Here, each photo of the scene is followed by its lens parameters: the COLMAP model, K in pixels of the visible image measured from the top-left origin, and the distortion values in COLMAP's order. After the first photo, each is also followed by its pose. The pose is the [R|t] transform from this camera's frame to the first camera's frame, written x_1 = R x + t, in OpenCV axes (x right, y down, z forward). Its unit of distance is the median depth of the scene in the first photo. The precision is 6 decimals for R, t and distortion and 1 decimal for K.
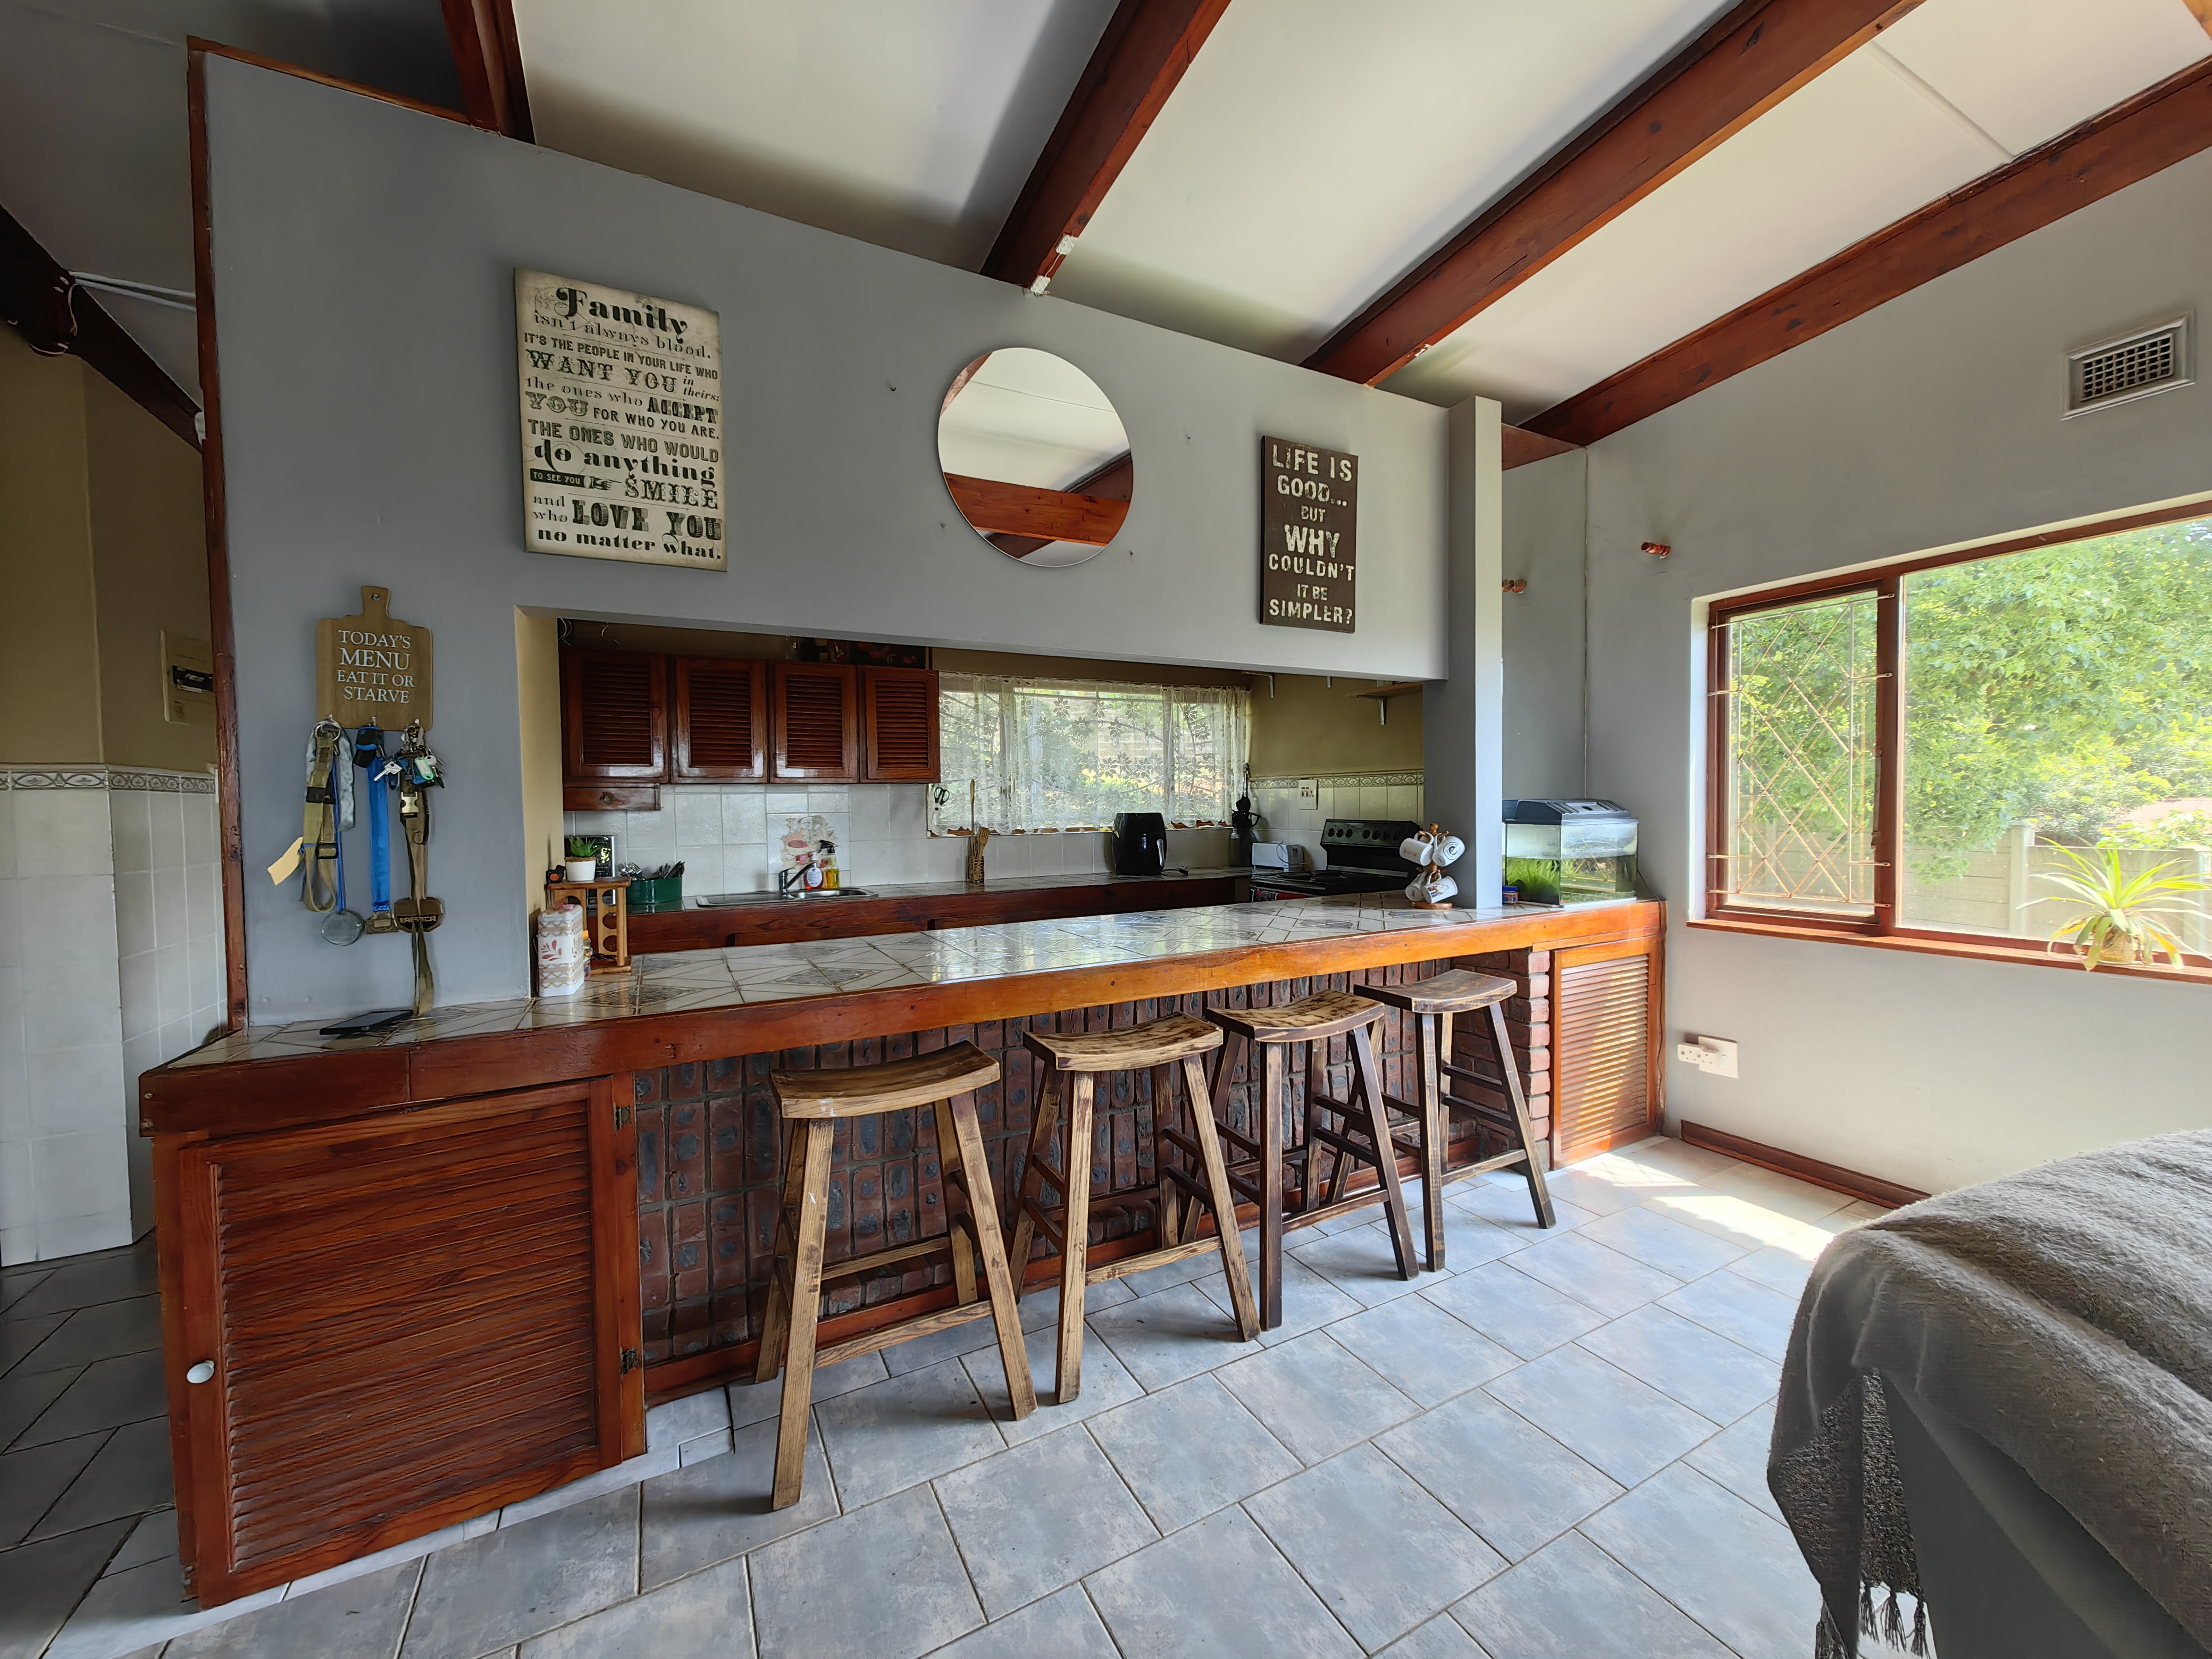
lens RADIAL K [[851.3, 0, 1095.8], [0, 851.3, 828.2], [0, 0, 1]] dist [0.003588, -0.001123]
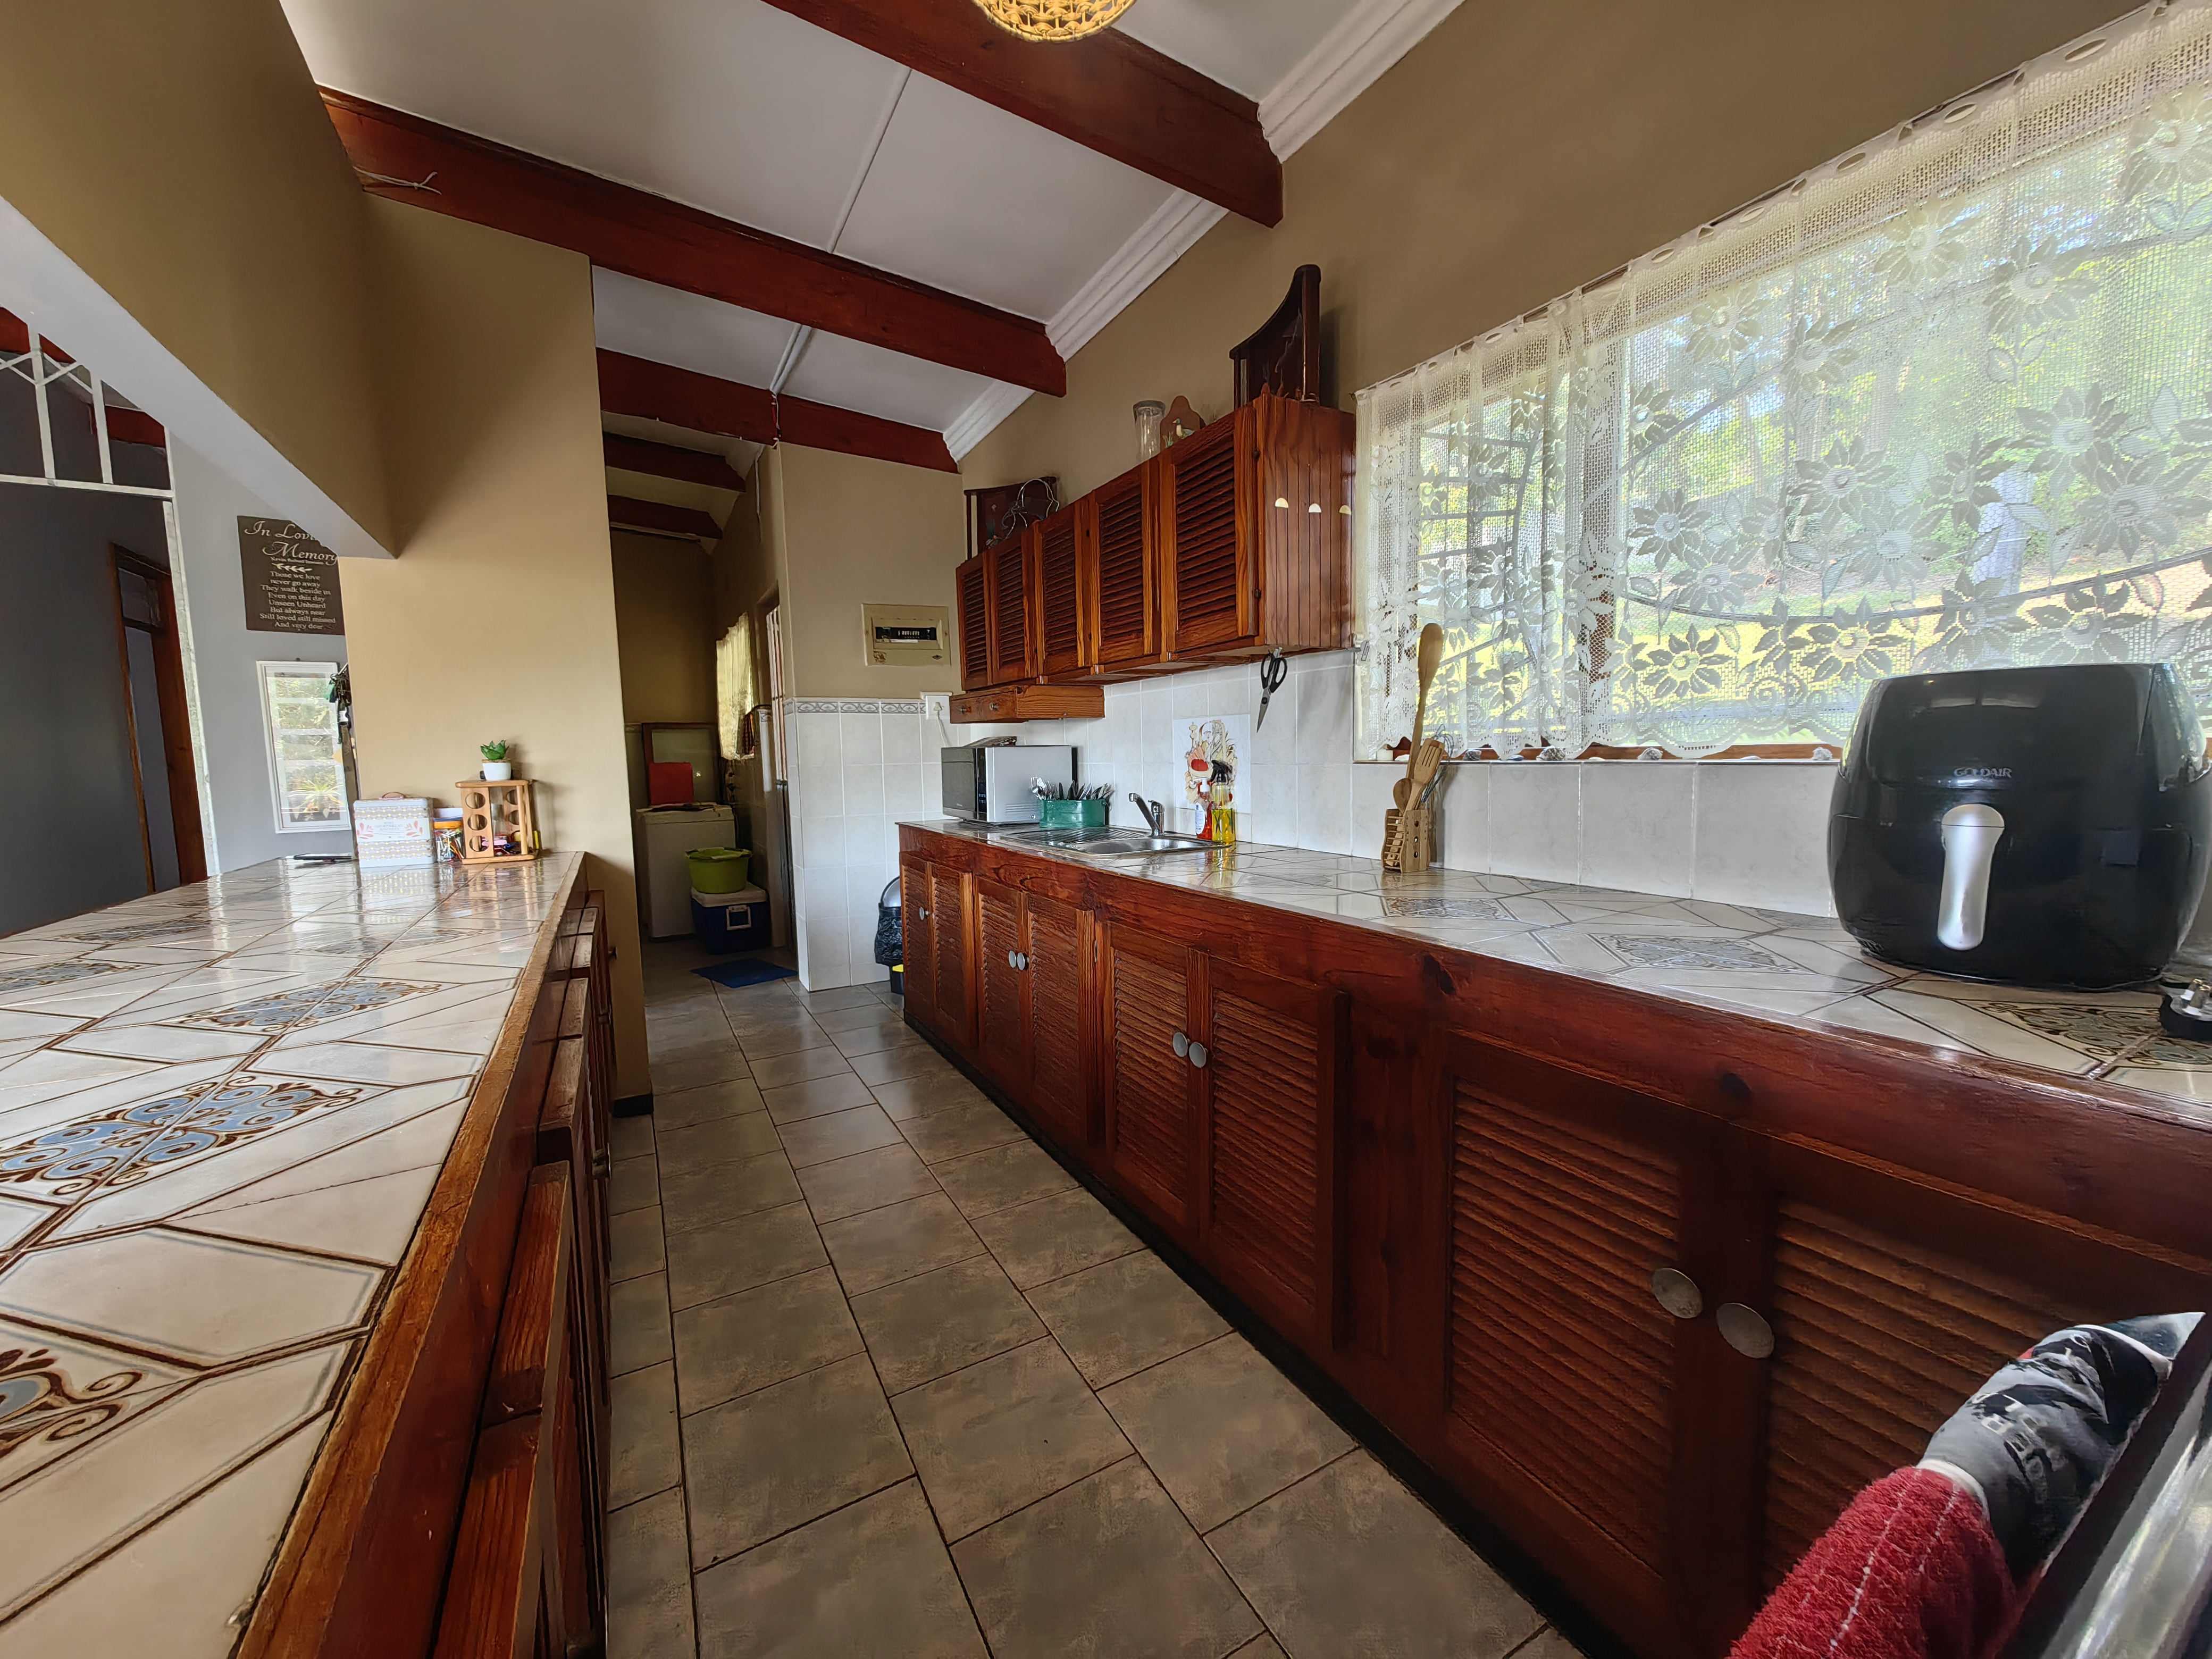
lens RADIAL K [[851.3, 0, 1103.3], [0, 851.3, 827.2], [0, 0, 1]] dist [0.003588, -0.001123]
pose [[0.038380, 0.103221, -0.993918, 0.287657], [-0.007879, 0.994651, 0.102993, -0.000822], [0.999232, 0.003878, 0.038988, 0.897535]]
